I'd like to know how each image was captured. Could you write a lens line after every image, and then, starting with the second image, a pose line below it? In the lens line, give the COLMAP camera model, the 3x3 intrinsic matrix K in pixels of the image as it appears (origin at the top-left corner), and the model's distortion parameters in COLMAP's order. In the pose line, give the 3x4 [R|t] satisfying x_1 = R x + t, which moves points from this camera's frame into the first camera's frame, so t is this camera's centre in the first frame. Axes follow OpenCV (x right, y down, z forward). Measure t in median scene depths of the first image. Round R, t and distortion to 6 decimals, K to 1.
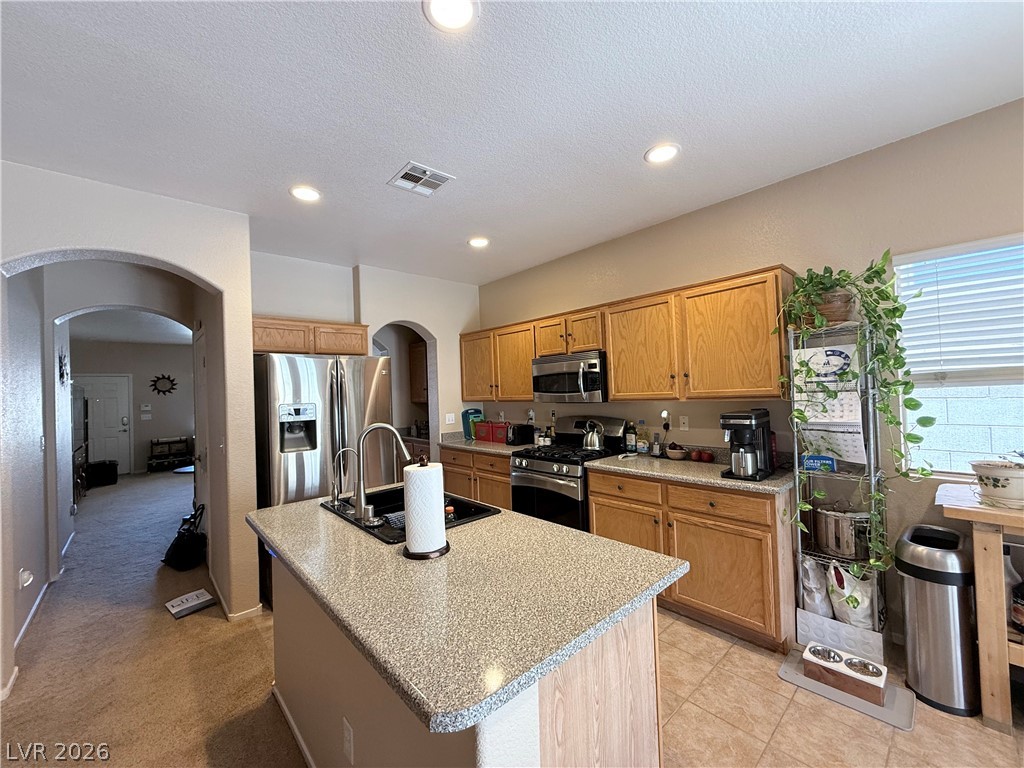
lens RADIAL K [[404.4, 0, 516.3], [0, 404.4, 383.1], [0, 0, 1]] dist [-0.000065, -0.000184]
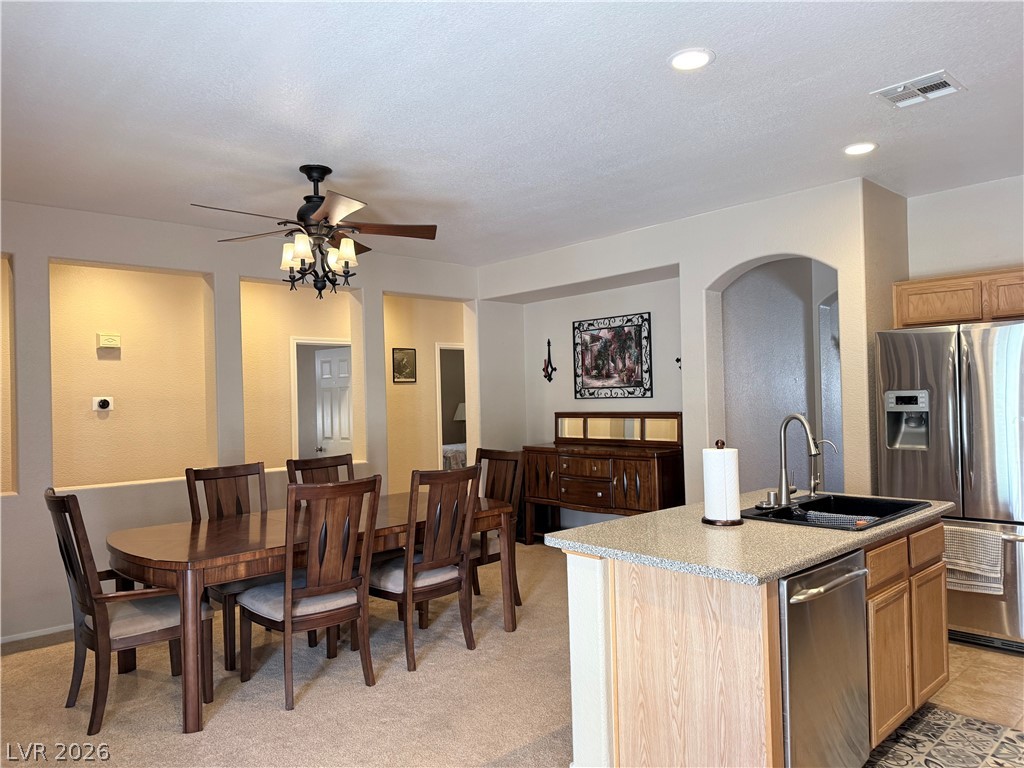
lens RADIAL K [[716.0, 0, 512.3], [0, 716.0, 395.6], [0, 0, 1]] dist [0.039711, -0.052475]
pose [[0.005980, 0.038573, -0.999238, 0.895581], [0.044672, 0.998248, 0.038802, -0.030356], [0.998984, -0.044870, 0.004246, 0.197198]]
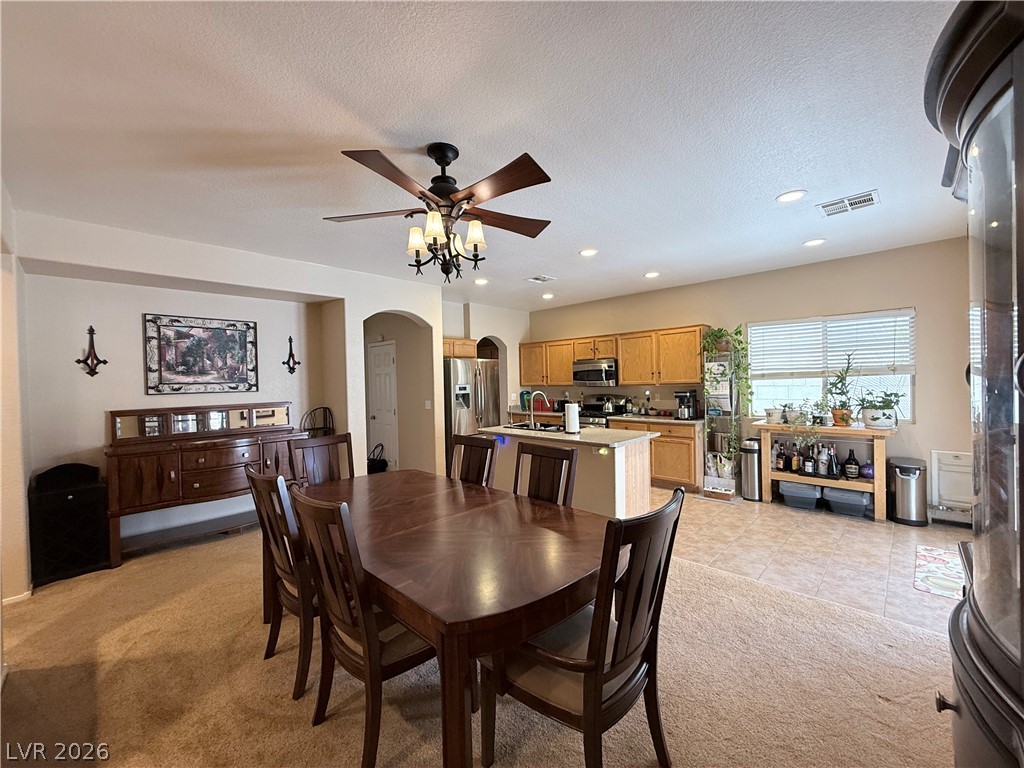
lens RADIAL K [[408.5, 0, 512.0], [0, 408.5, 384.0], [0, 0, 1]] dist [-0.000852, -0.000483]
pose [[0.997962, 0.014020, 0.062259, -0.417771], [-0.015528, 0.999596, 0.023799, -0.000550], [-0.061900, -0.024718, 0.997776, -0.940708]]
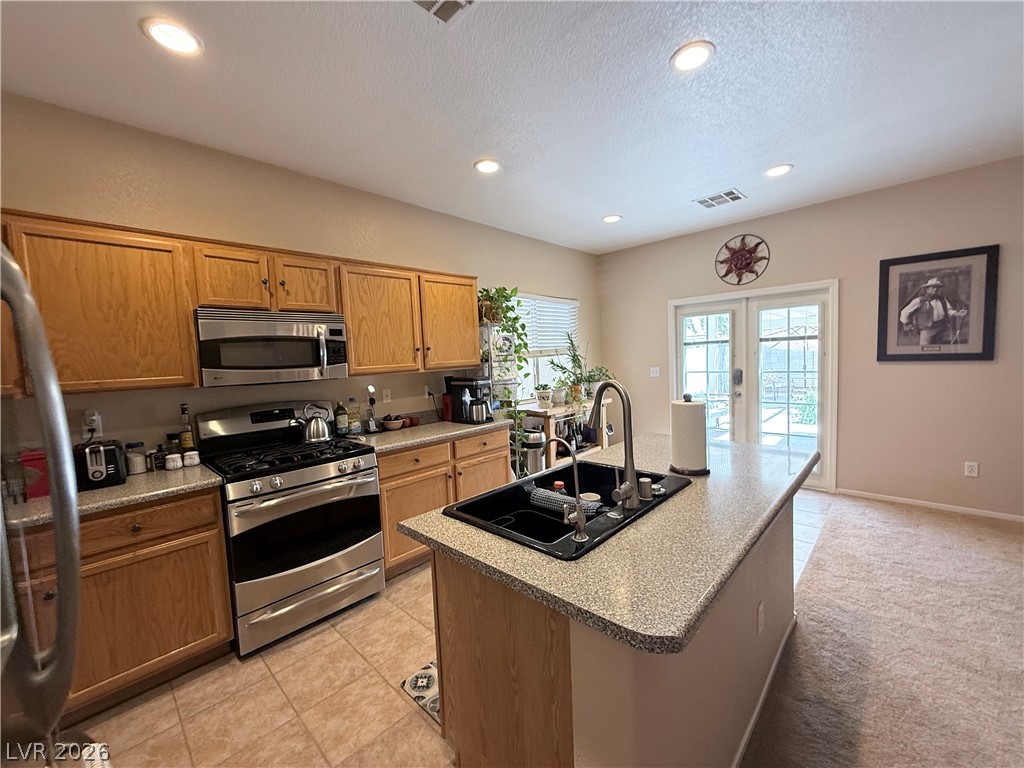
lens RADIAL K [[408.5, 0, 512.0], [0, 408.5, 384.0], [0, 0, 1]] dist [-0.000852, -0.000483]
pose [[-0.063706, -0.032594, 0.997436, -0.688430], [0.024590, 0.999112, 0.034219, 0.042363], [-0.997666, 0.026707, -0.062847, 0.772773]]
